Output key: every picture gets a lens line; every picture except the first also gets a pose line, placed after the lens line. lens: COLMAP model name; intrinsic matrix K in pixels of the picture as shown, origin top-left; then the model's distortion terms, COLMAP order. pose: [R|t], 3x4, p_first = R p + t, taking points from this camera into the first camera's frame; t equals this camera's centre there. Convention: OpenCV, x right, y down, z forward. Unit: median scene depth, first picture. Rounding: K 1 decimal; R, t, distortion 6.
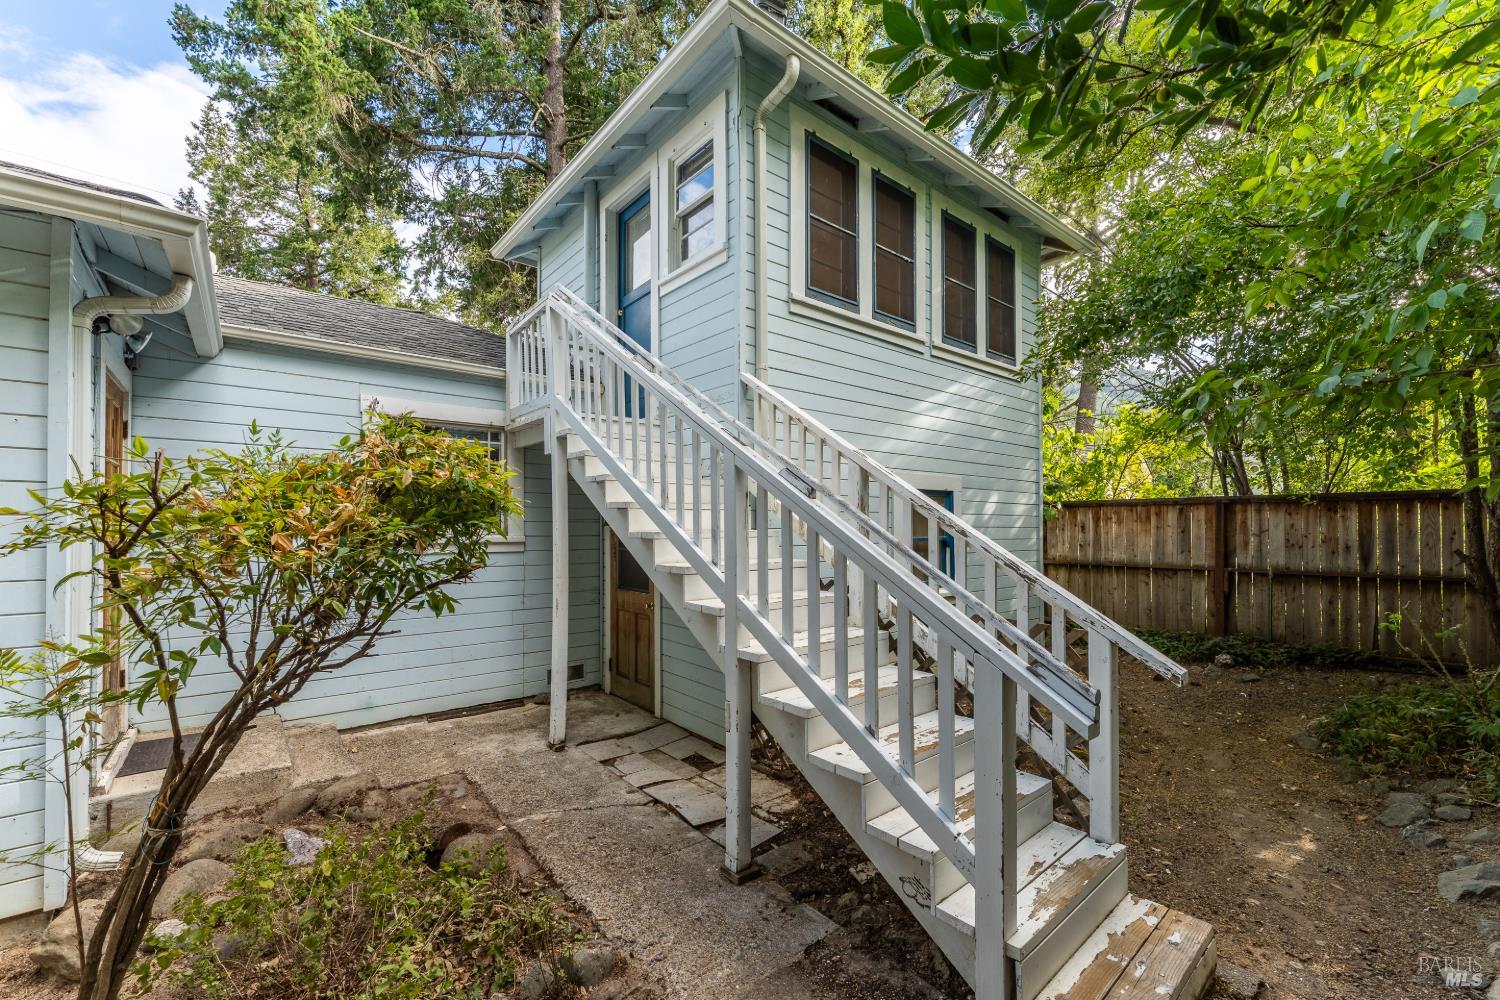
lens RADIAL K [[626.7, 0, 745.5], [0, 626.7, 507.8], [0, 0, 1]] dist [-0.003068, -0.000036]
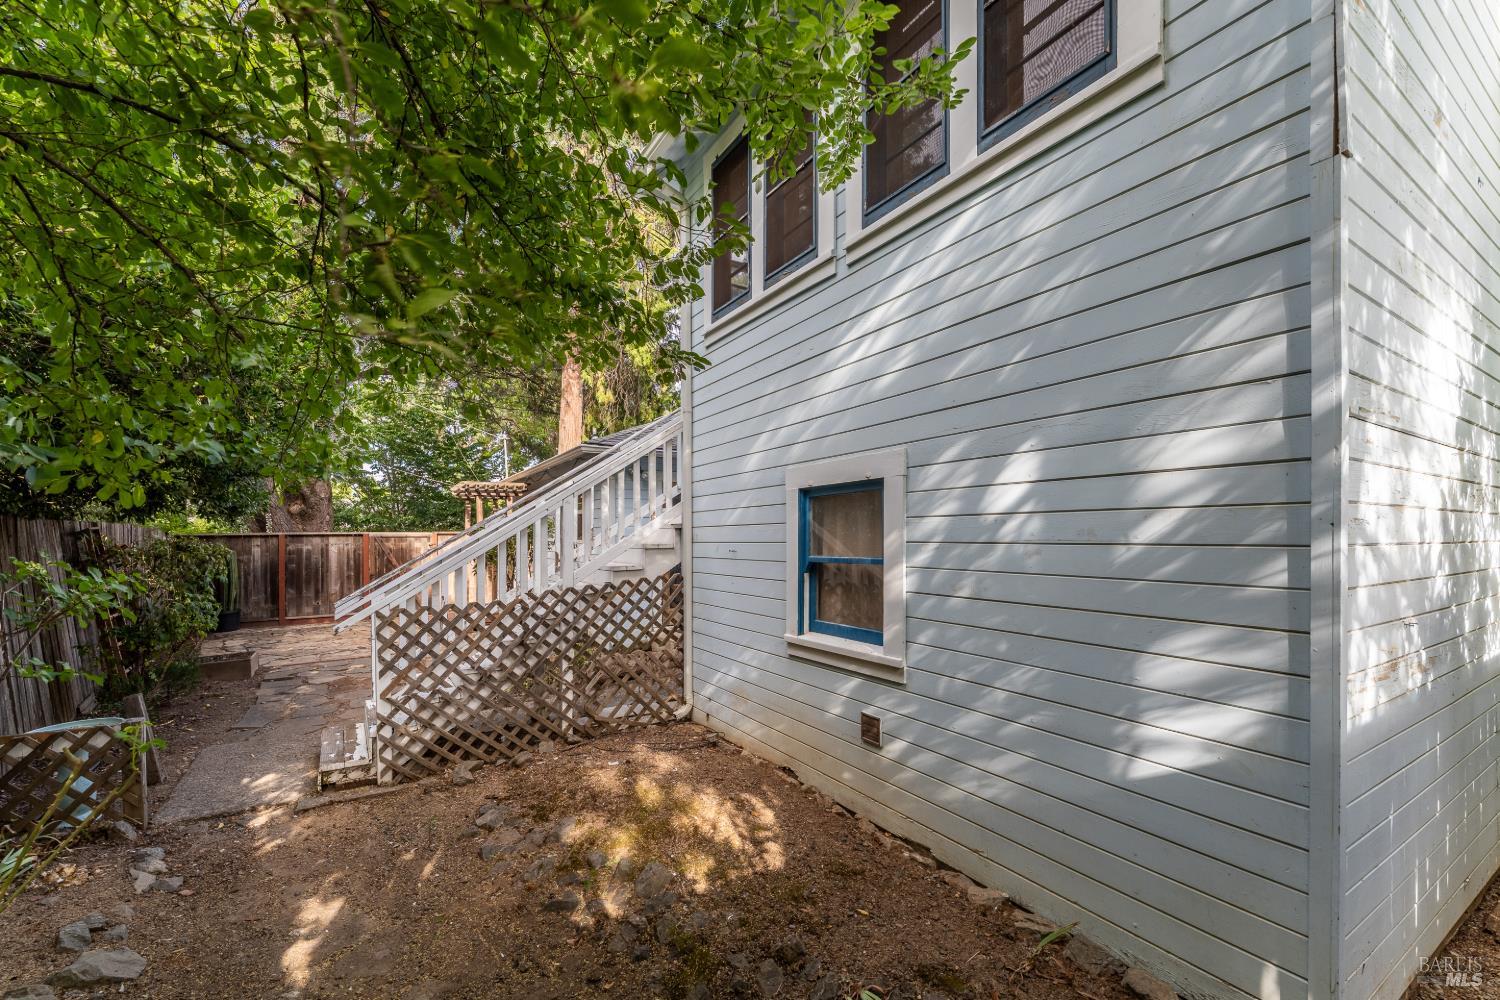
lens RADIAL K [[647.2, 0, 749.0], [0, 647.2, 533.5], [0, 0, 1]] dist [-0.001171, -0.000067]
pose [[-0.166259, -0.011484, -0.986015, 0.849164], [0.030217, 0.999403, -0.016735, 0.026501], [0.985619, -0.032577, -0.165812, 0.903333]]
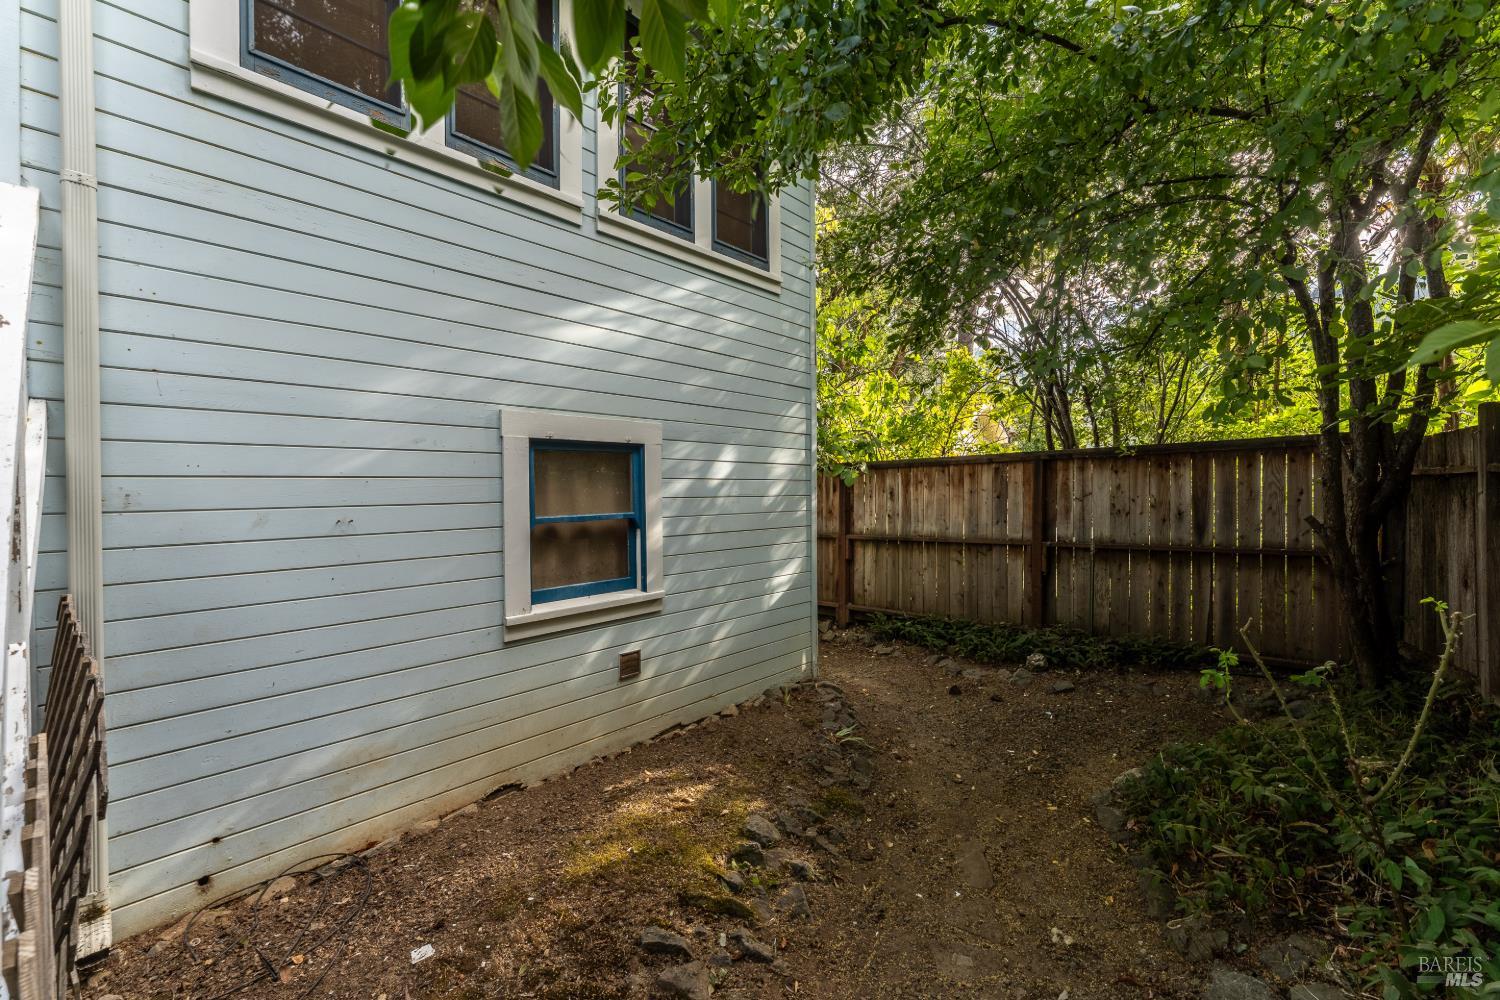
lens RADIAL K [[626.7, 0, 745.5], [0, 626.7, 507.8], [0, 0, 1]] dist [-0.003068, -0.000036]
pose [[0.990075, -0.024209, 0.138442, 0.318187], [0.017438, 0.998601, 0.049915, 0.007899], [-0.139457, -0.047006, 0.989112, 0.303201]]
